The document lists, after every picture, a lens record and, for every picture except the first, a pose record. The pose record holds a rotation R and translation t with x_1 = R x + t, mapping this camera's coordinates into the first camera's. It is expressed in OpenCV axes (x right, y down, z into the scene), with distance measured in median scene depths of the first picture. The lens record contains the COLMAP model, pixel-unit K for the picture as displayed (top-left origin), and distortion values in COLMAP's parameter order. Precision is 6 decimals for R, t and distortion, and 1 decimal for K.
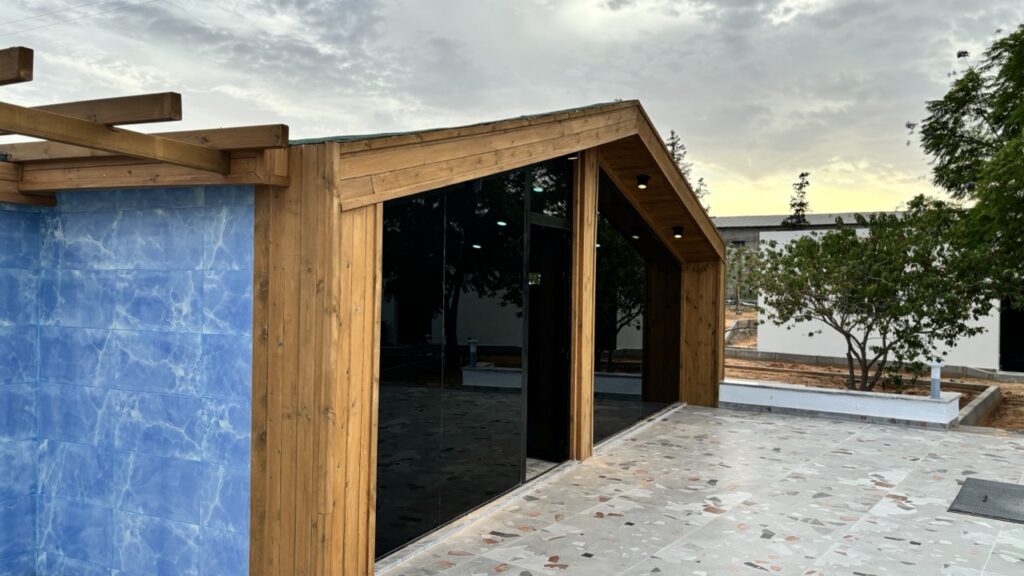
lens RADIAL K [[771.1, 0, 513.7], [0, 771.1, 294.1], [0, 0, 1]] dist [0.043563, -0.039713]
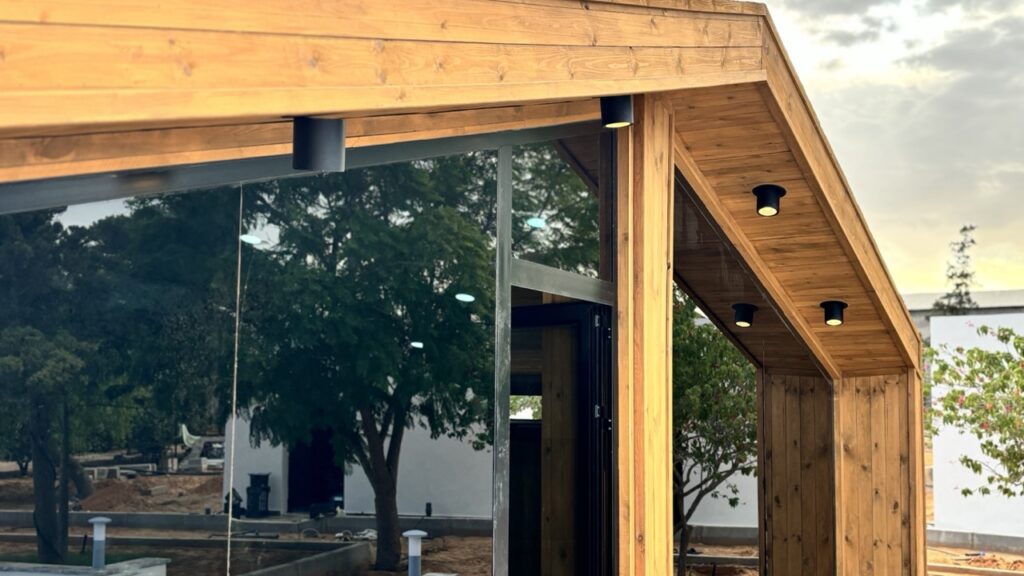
lens RADIAL K [[1178.7, 0, 506.5], [0, 1178.7, 298.8], [0, 0, 1]] dist [0.213871, -0.741713]
pose [[0.999976, -0.006548, -0.002072, 0.031327], [0.006310, 0.995034, -0.099334, -0.041287], [0.002712, 0.099318, 0.995052, 0.630917]]
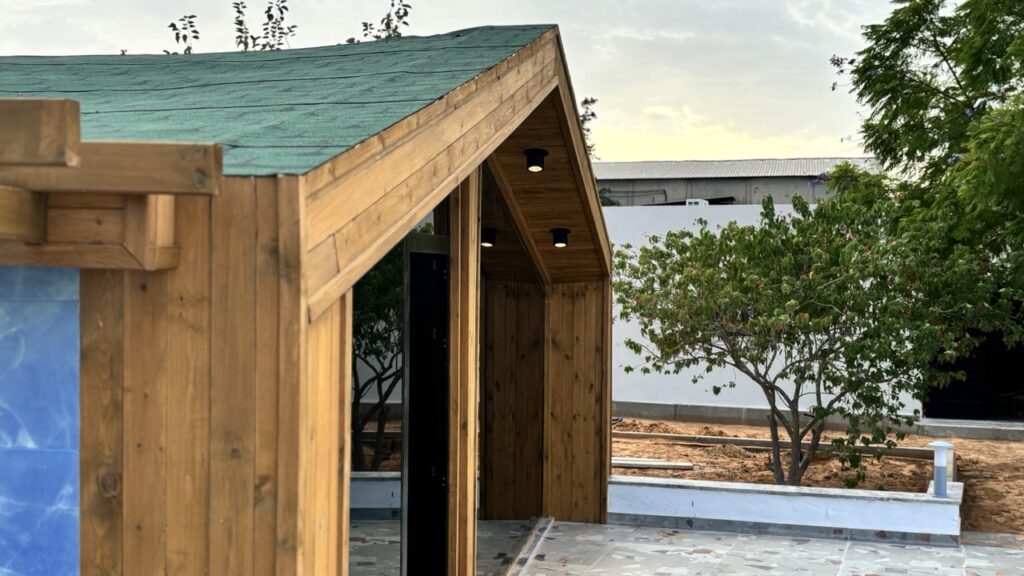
lens RADIAL K [[1272.8, 0, 516.7], [0, 1272.8, 302.5], [0, 0, 1]] dist [0.209568, -0.806971]
pose [[0.949420, -0.014047, 0.313694, -0.293771], [0.009133, 0.999812, 0.017129, -0.112292], [-0.313875, -0.013398, 0.949370, 0.199062]]
